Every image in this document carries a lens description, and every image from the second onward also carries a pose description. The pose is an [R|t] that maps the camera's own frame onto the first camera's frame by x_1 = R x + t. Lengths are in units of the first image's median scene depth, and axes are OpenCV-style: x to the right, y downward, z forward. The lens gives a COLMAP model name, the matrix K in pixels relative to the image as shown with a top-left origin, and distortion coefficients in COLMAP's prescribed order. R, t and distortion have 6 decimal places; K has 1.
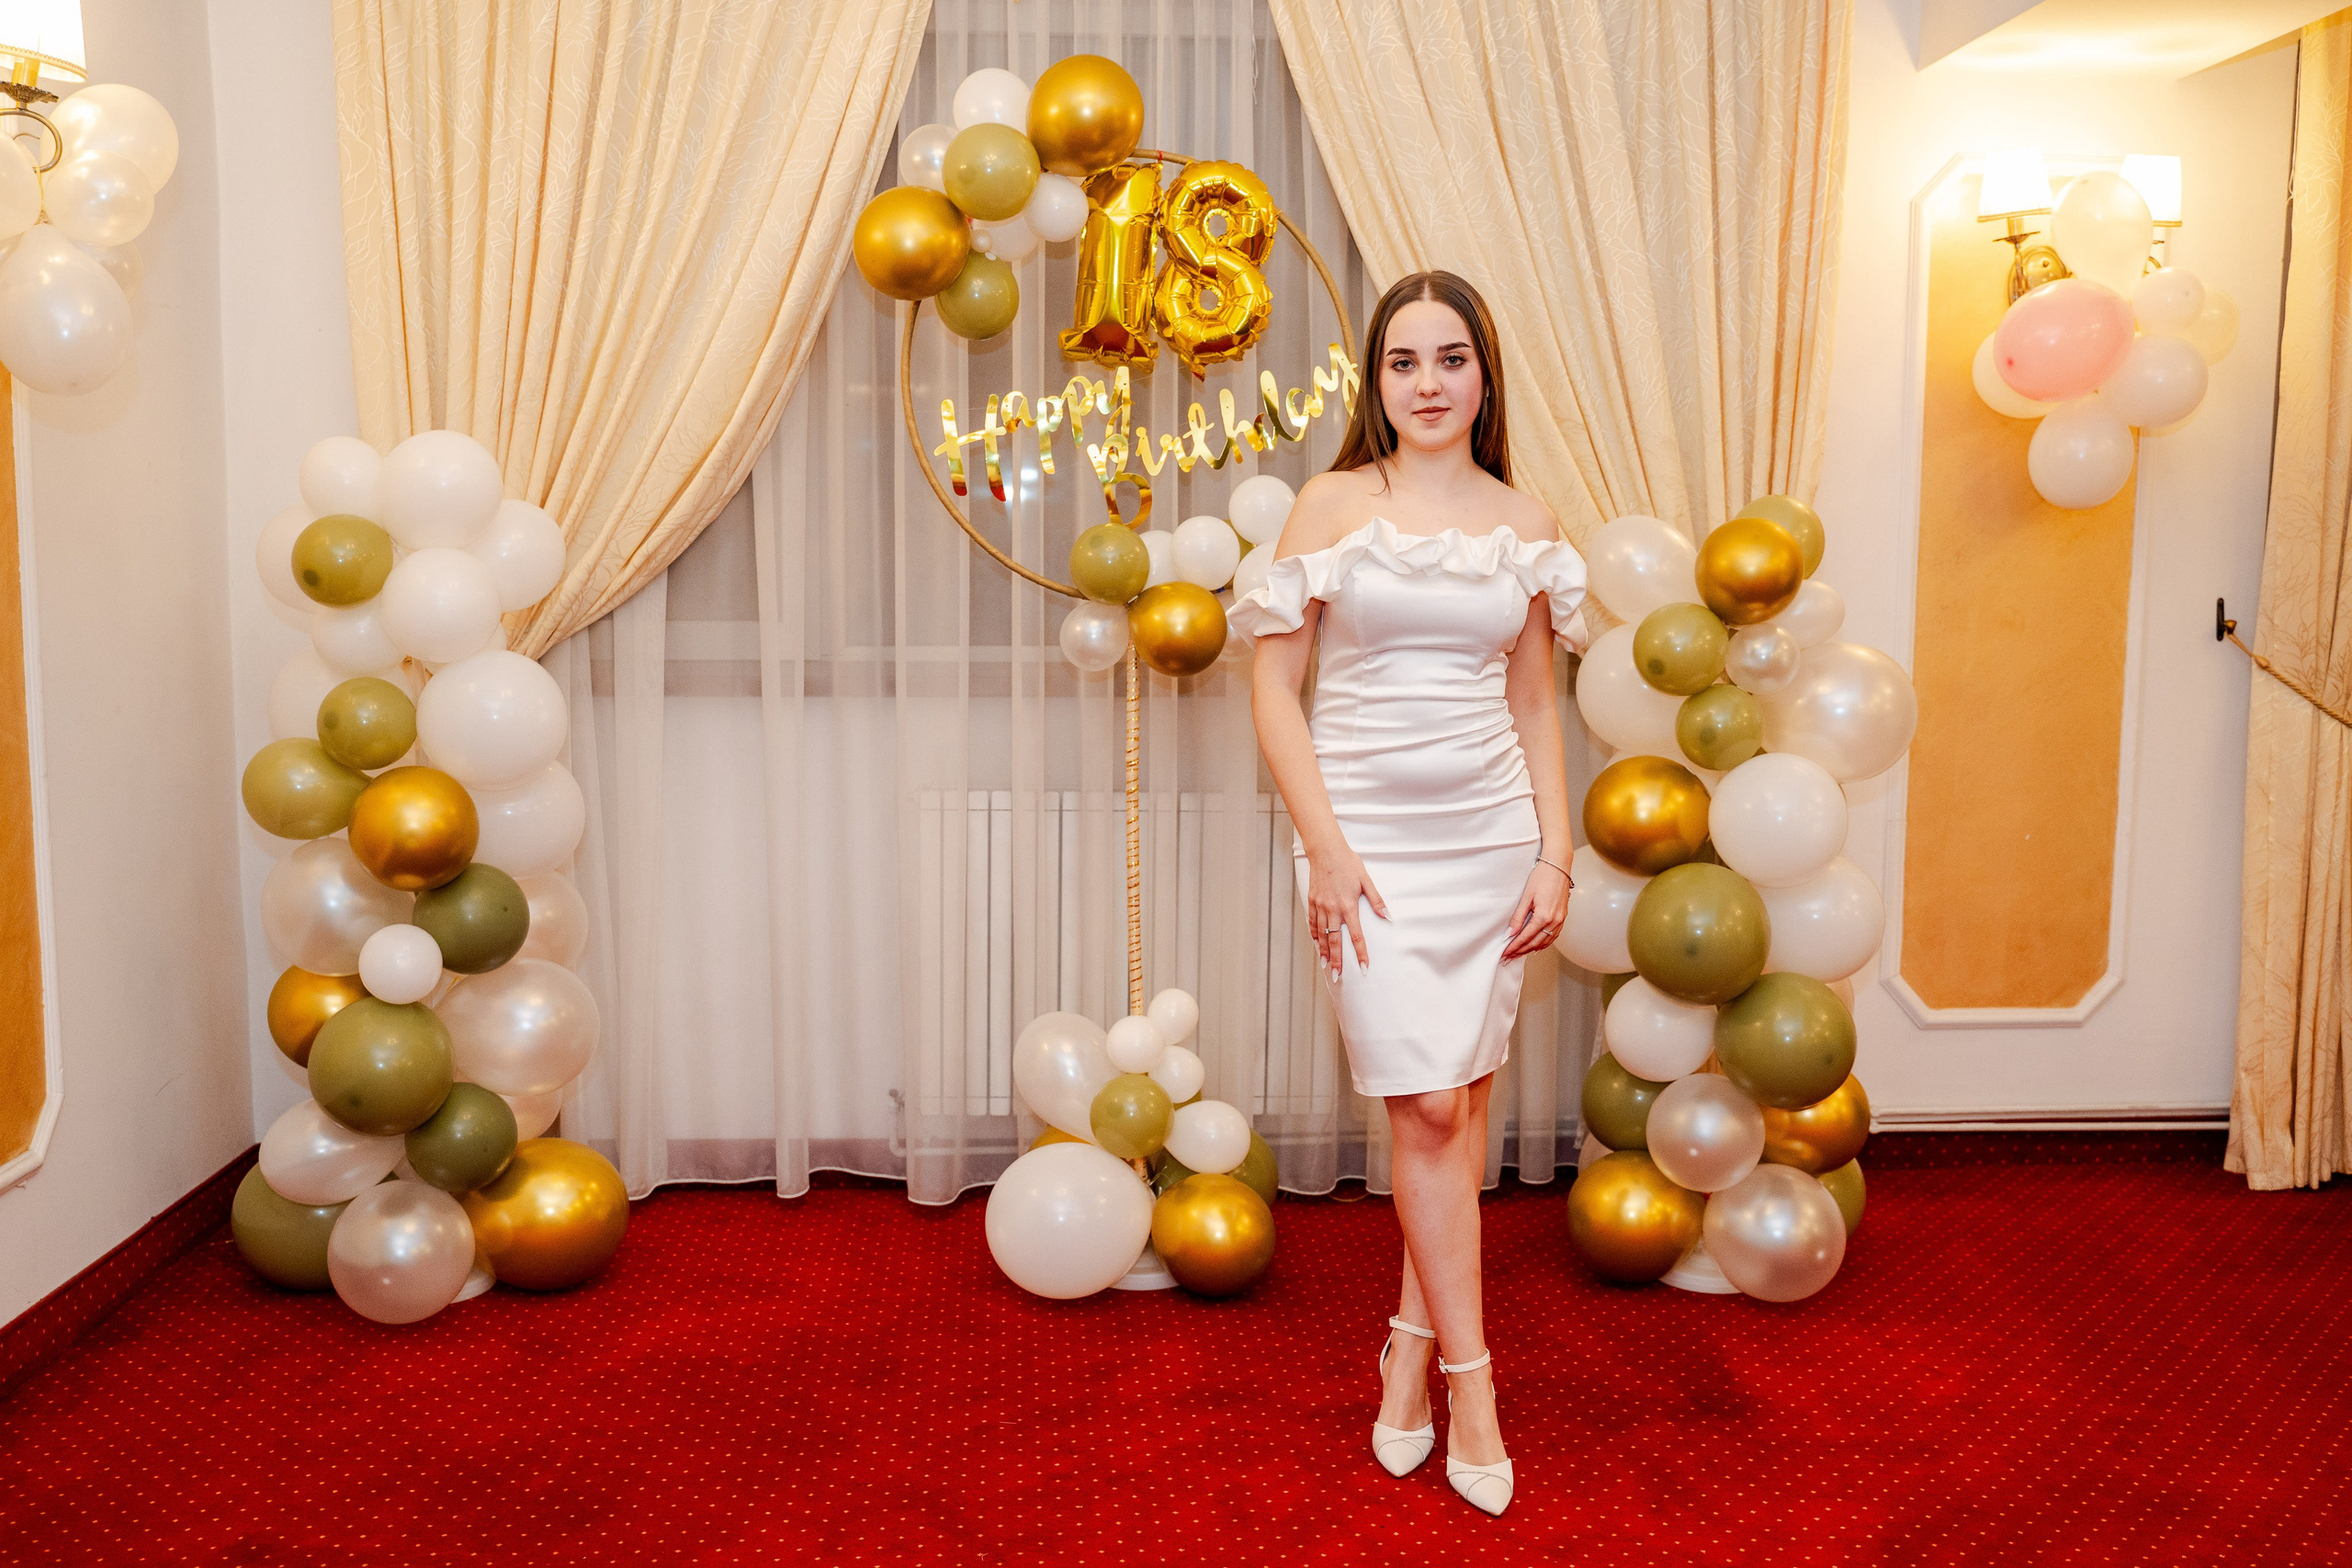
lens RADIAL K [[2180.5, 0, 1182.6], [0, 2180.5, 785.2], [0, 0, 1]] dist [-0.052450, 0.000000]
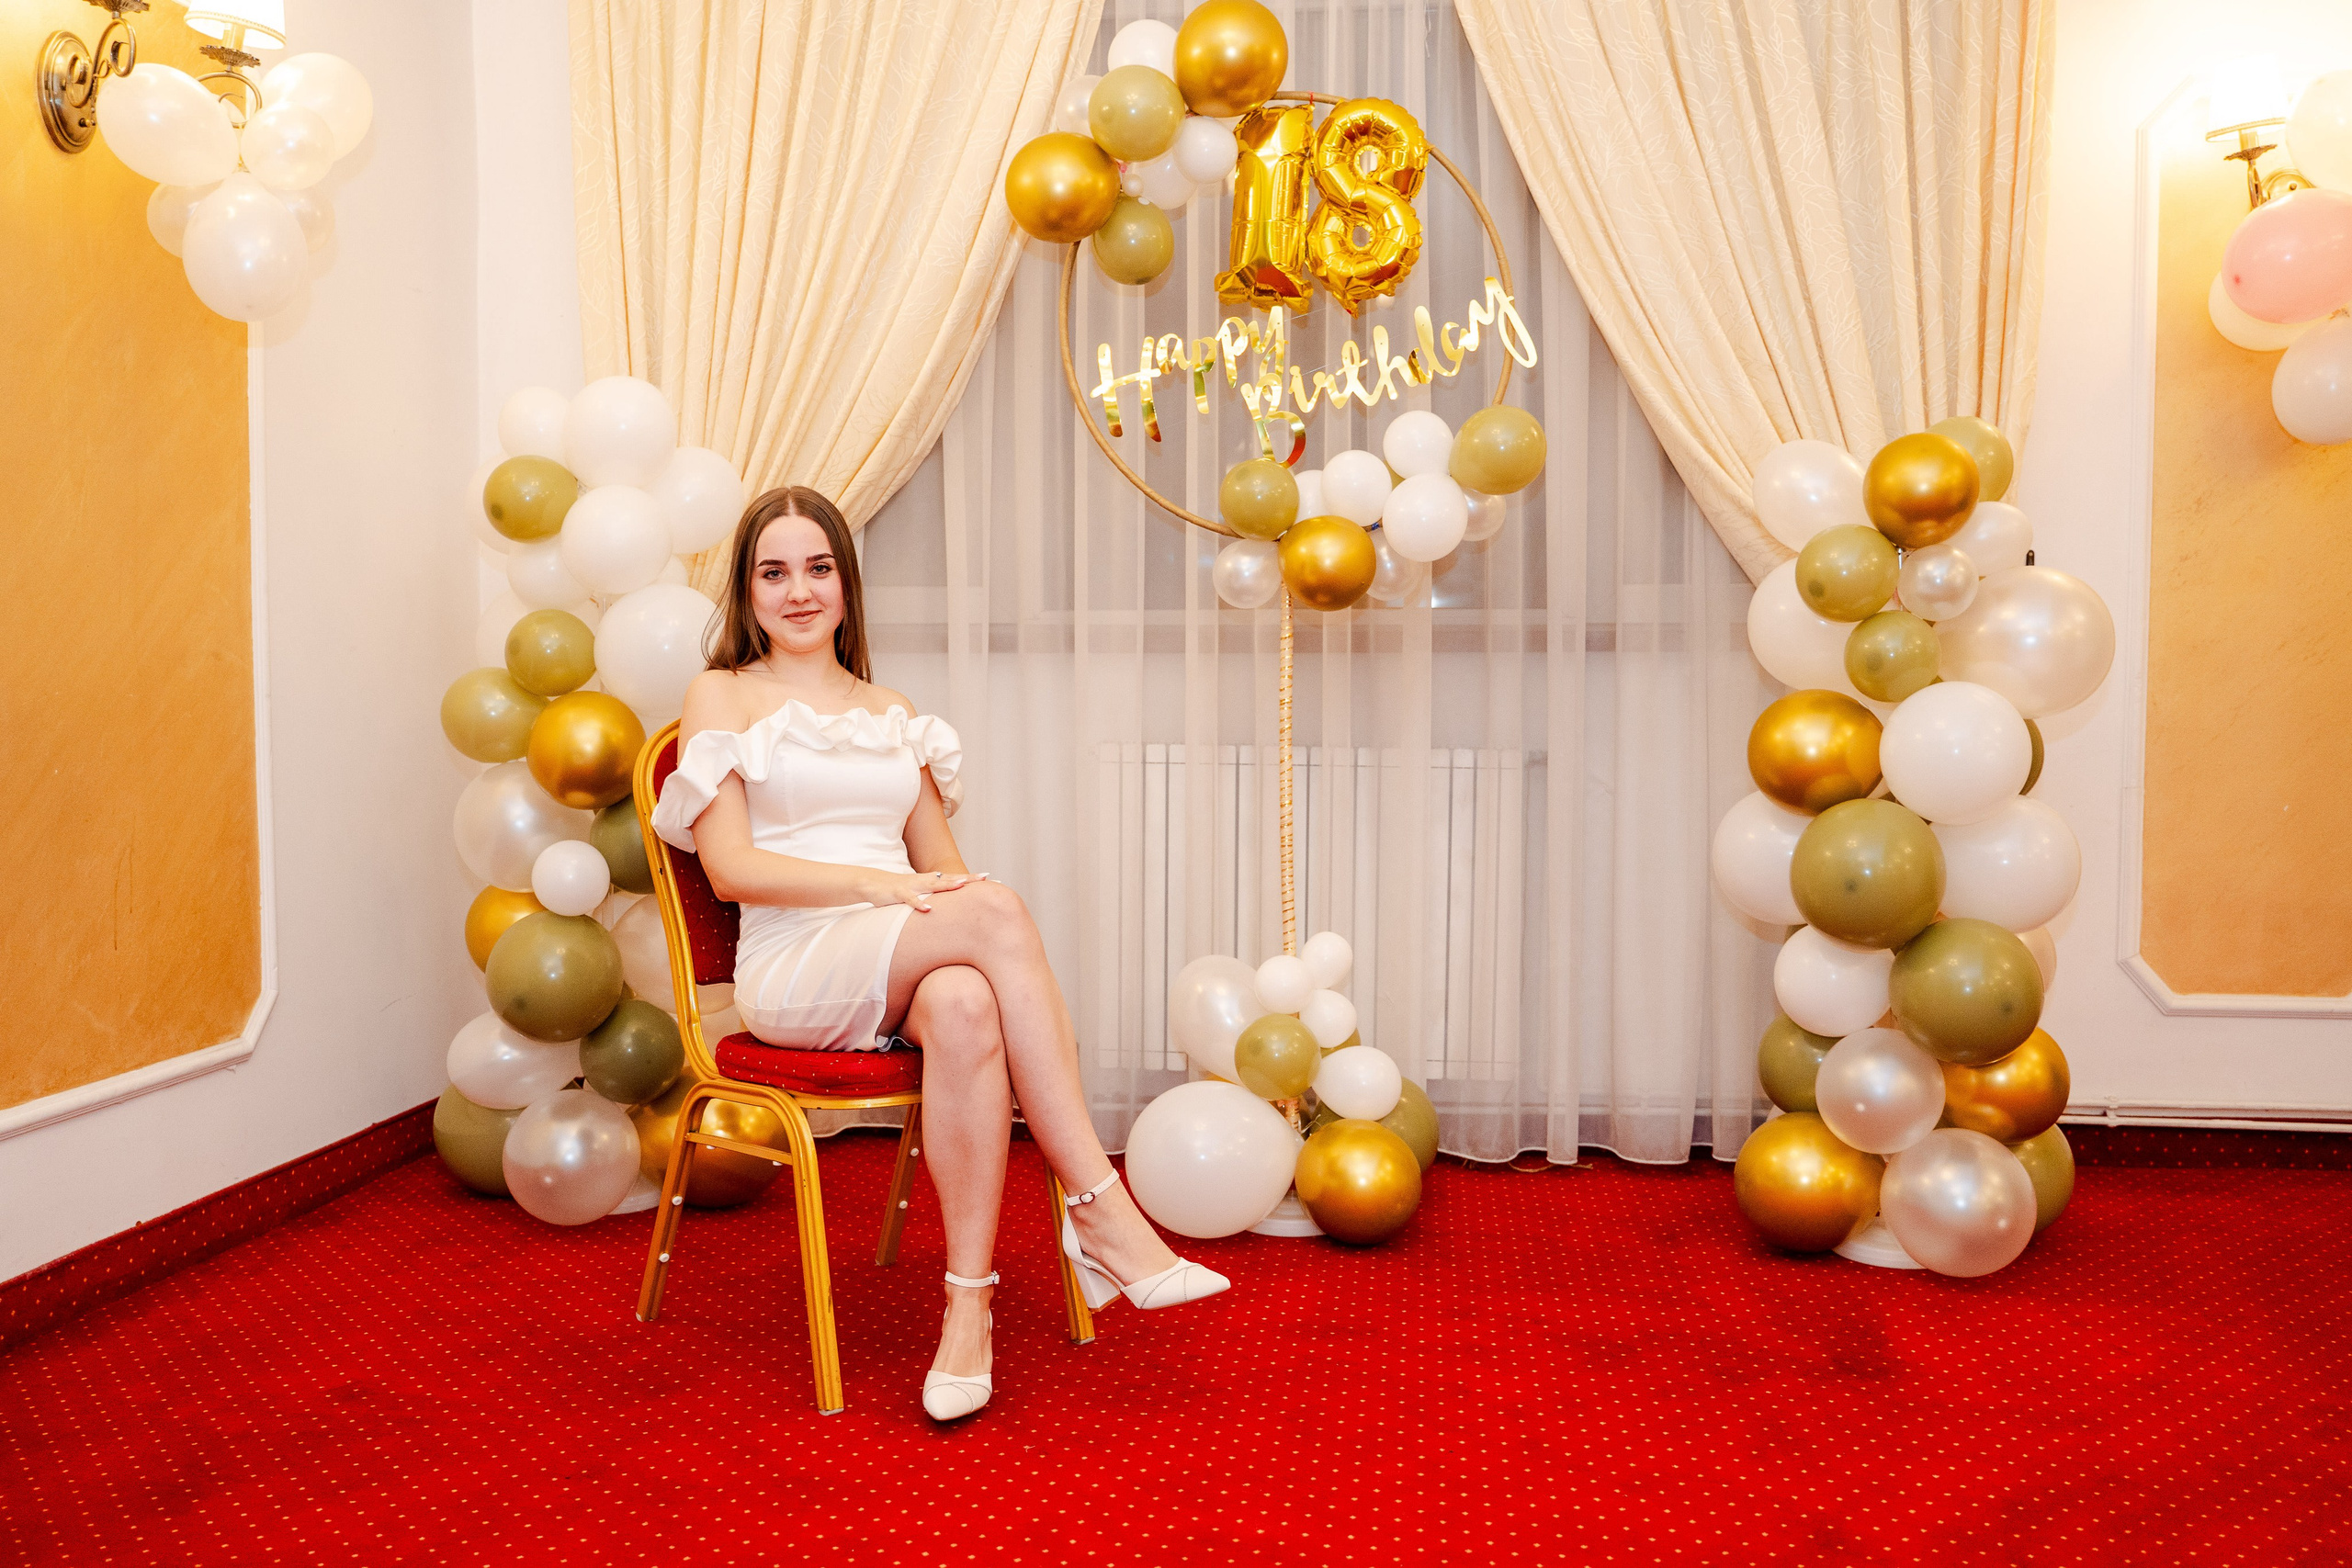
lens RADIAL K [[2092.0, 0, 1159.4], [0, 2092.0, 785.9], [0, 0, 1]] dist [-0.092109, 0.078941]
pose [[0.979625, 0.006136, -0.200741, 0.109373], [-0.015910, 0.998763, -0.047113, 0.072148], [0.200203, 0.049347, 0.978511, 0.057093]]
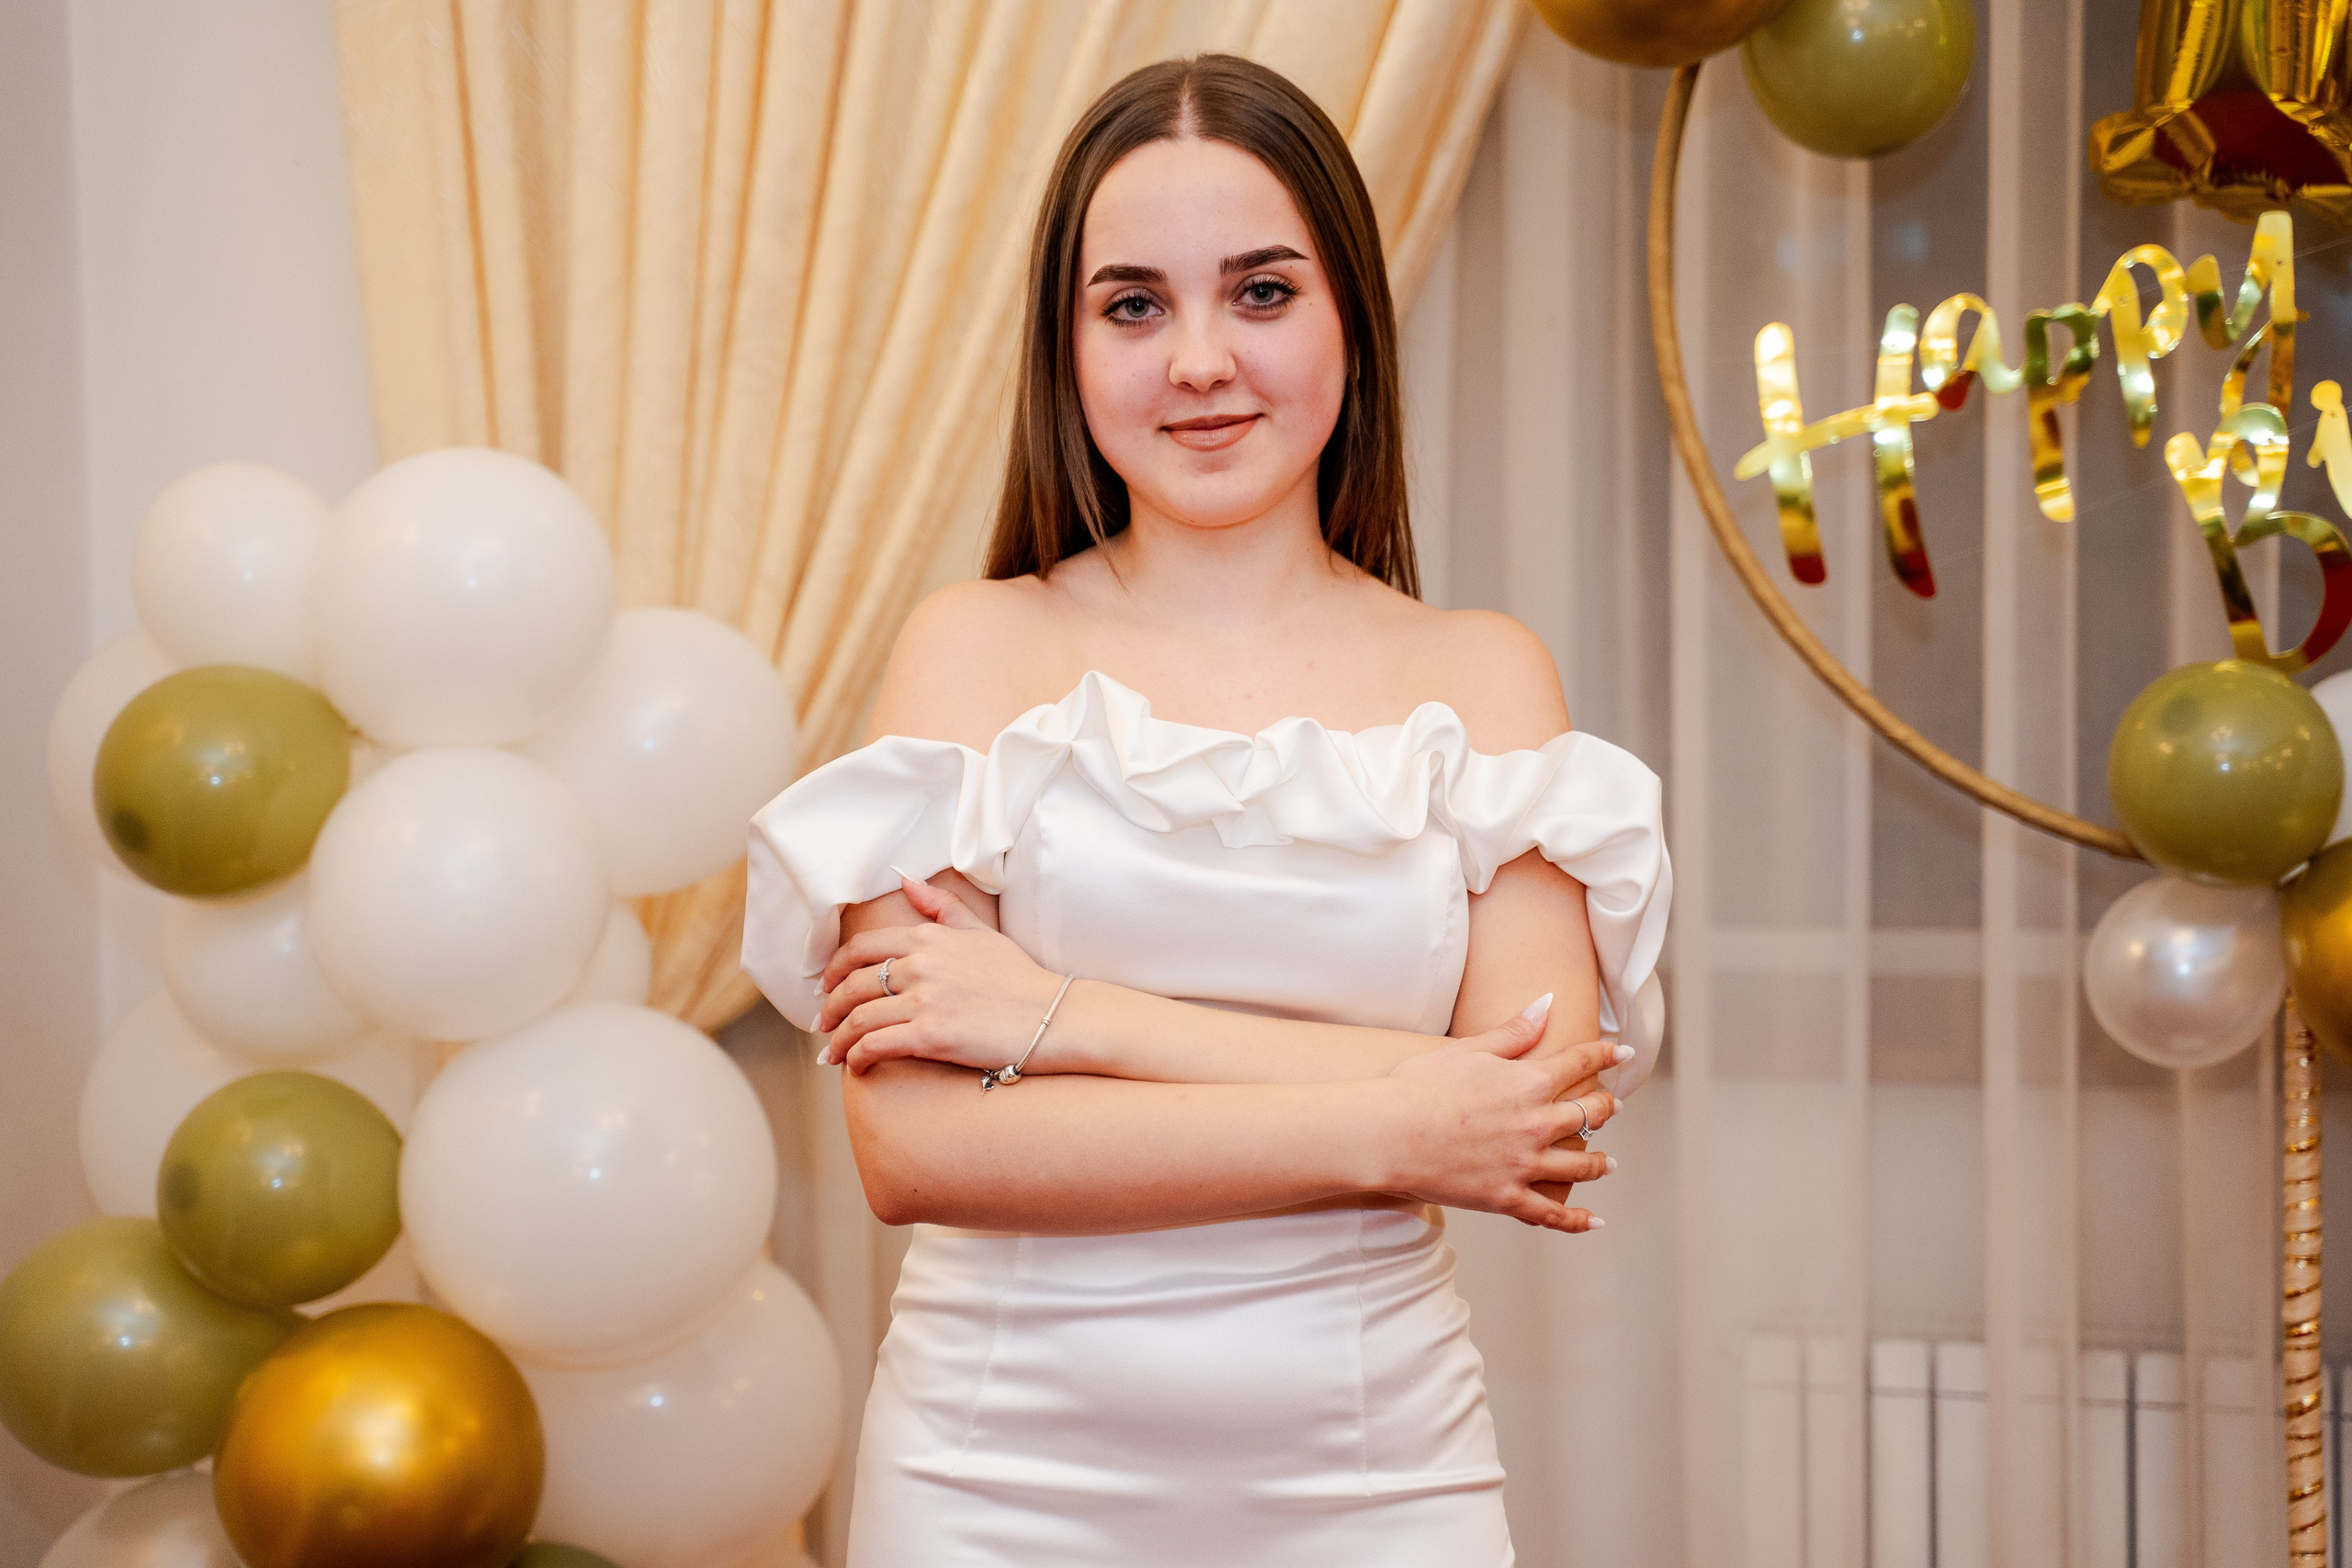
lens RADIAL K [[4798.7, 0, 1179.8], [0, 4798.7, 781.1], [0, 0, 1]] dist [0.299438, 0.000000]
pose [[0.952344, 0.003867, -0.305002, 0.044260], [-0.013831, 0.999439, -0.030513, -0.070120], [0.304712, 0.033277, 0.951863, 0.182277]]
